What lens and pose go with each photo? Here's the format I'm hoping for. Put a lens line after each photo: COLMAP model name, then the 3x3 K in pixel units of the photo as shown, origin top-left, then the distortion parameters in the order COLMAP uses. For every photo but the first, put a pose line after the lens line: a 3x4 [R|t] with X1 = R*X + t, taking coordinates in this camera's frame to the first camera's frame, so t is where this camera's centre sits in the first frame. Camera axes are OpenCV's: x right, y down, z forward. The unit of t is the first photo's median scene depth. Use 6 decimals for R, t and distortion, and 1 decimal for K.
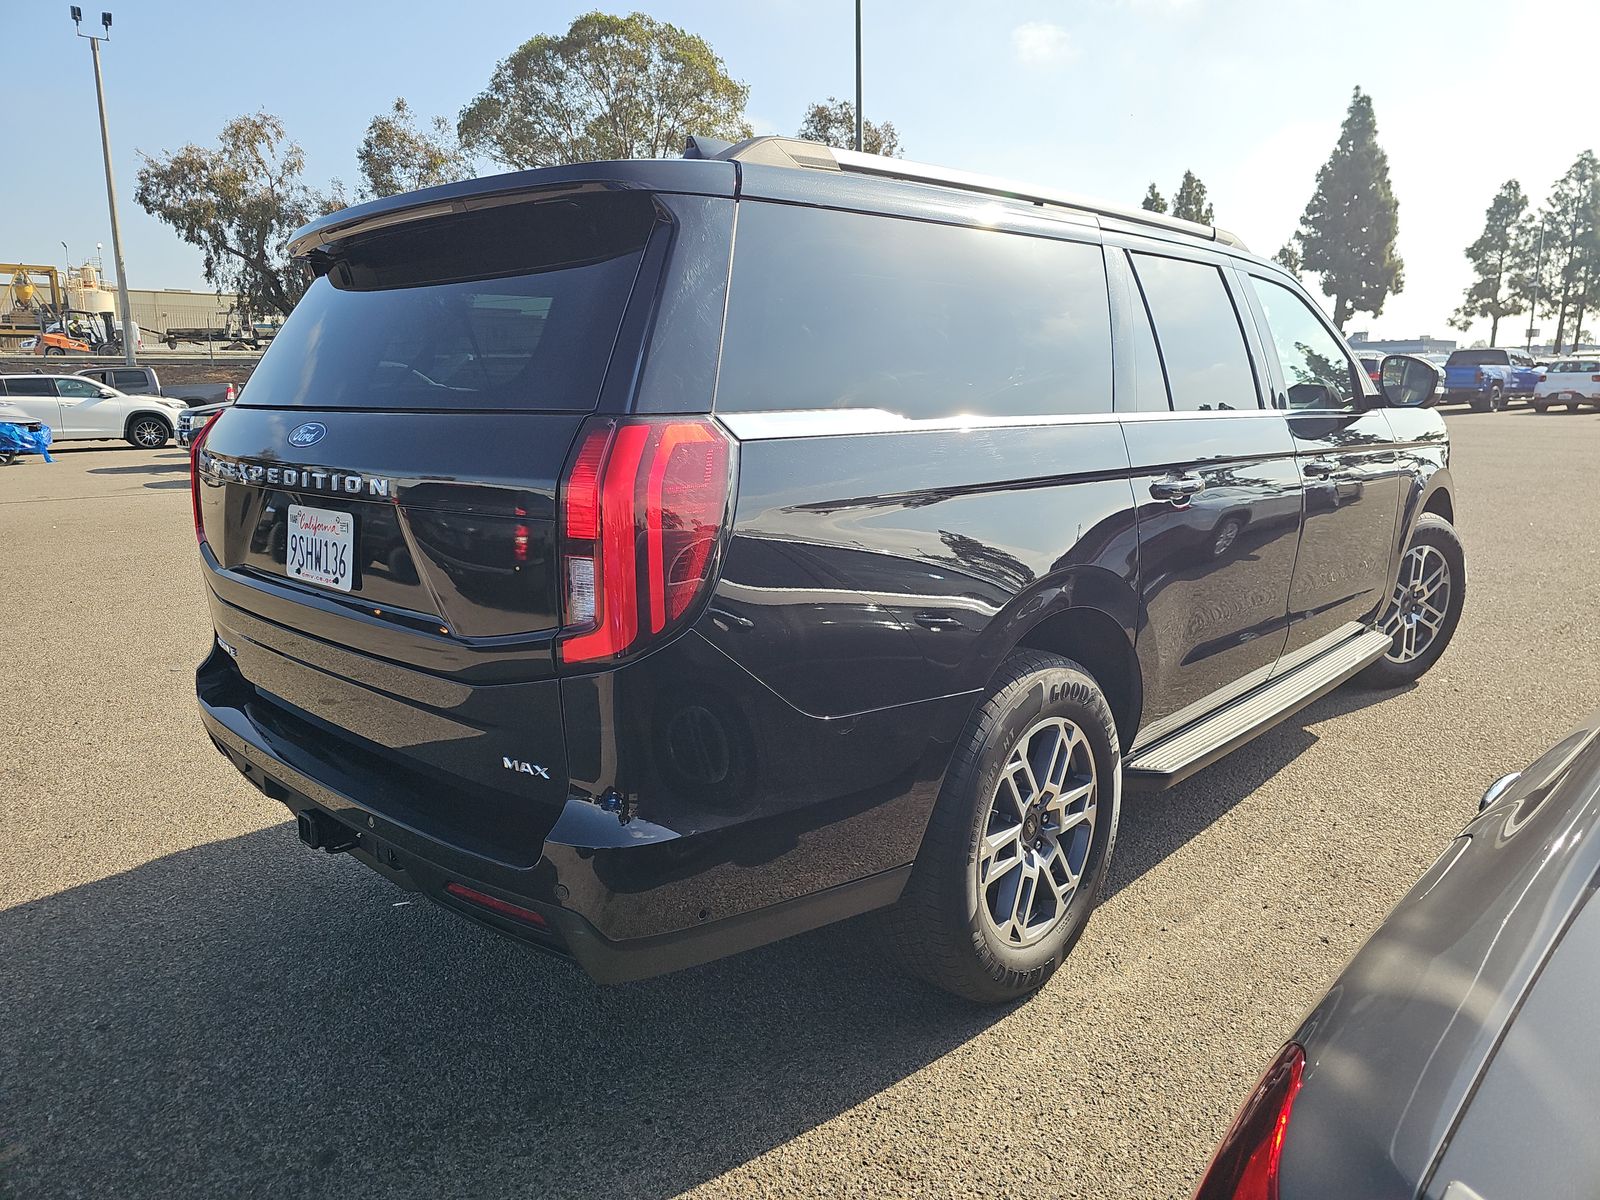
lens RADIAL K [[1144.3, 0, 800.0], [0, 1144.3, 600.0], [0, 0, 1]] dist [0.026080, -0.005881]
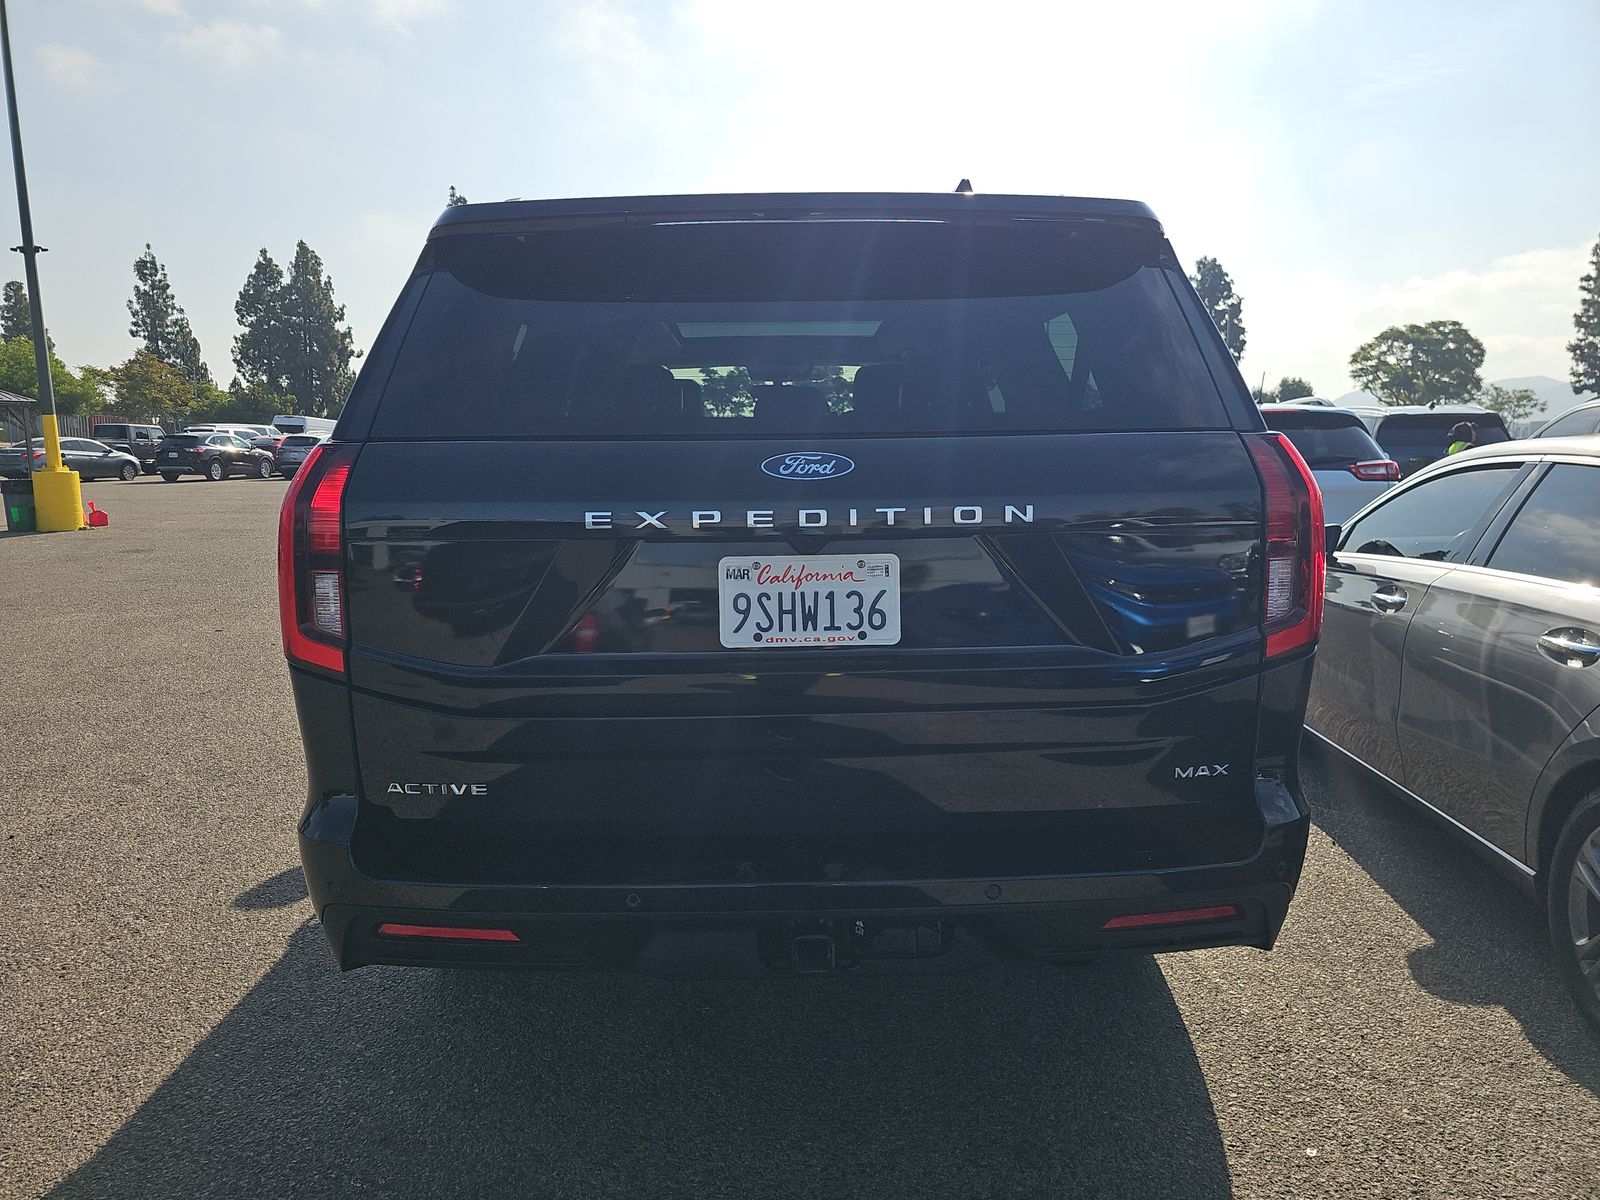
lens RADIAL K [[1144.3, 0, 800.0], [0, 1144.3, 600.0], [0, 0, 1]] dist [0.026080, -0.005881]
pose [[0.667209, -0.095116, 0.738773, -0.130691], [0.145518, 0.989347, -0.004045, -0.005928], [-0.730518, 0.110204, 0.673943, 0.067230]]
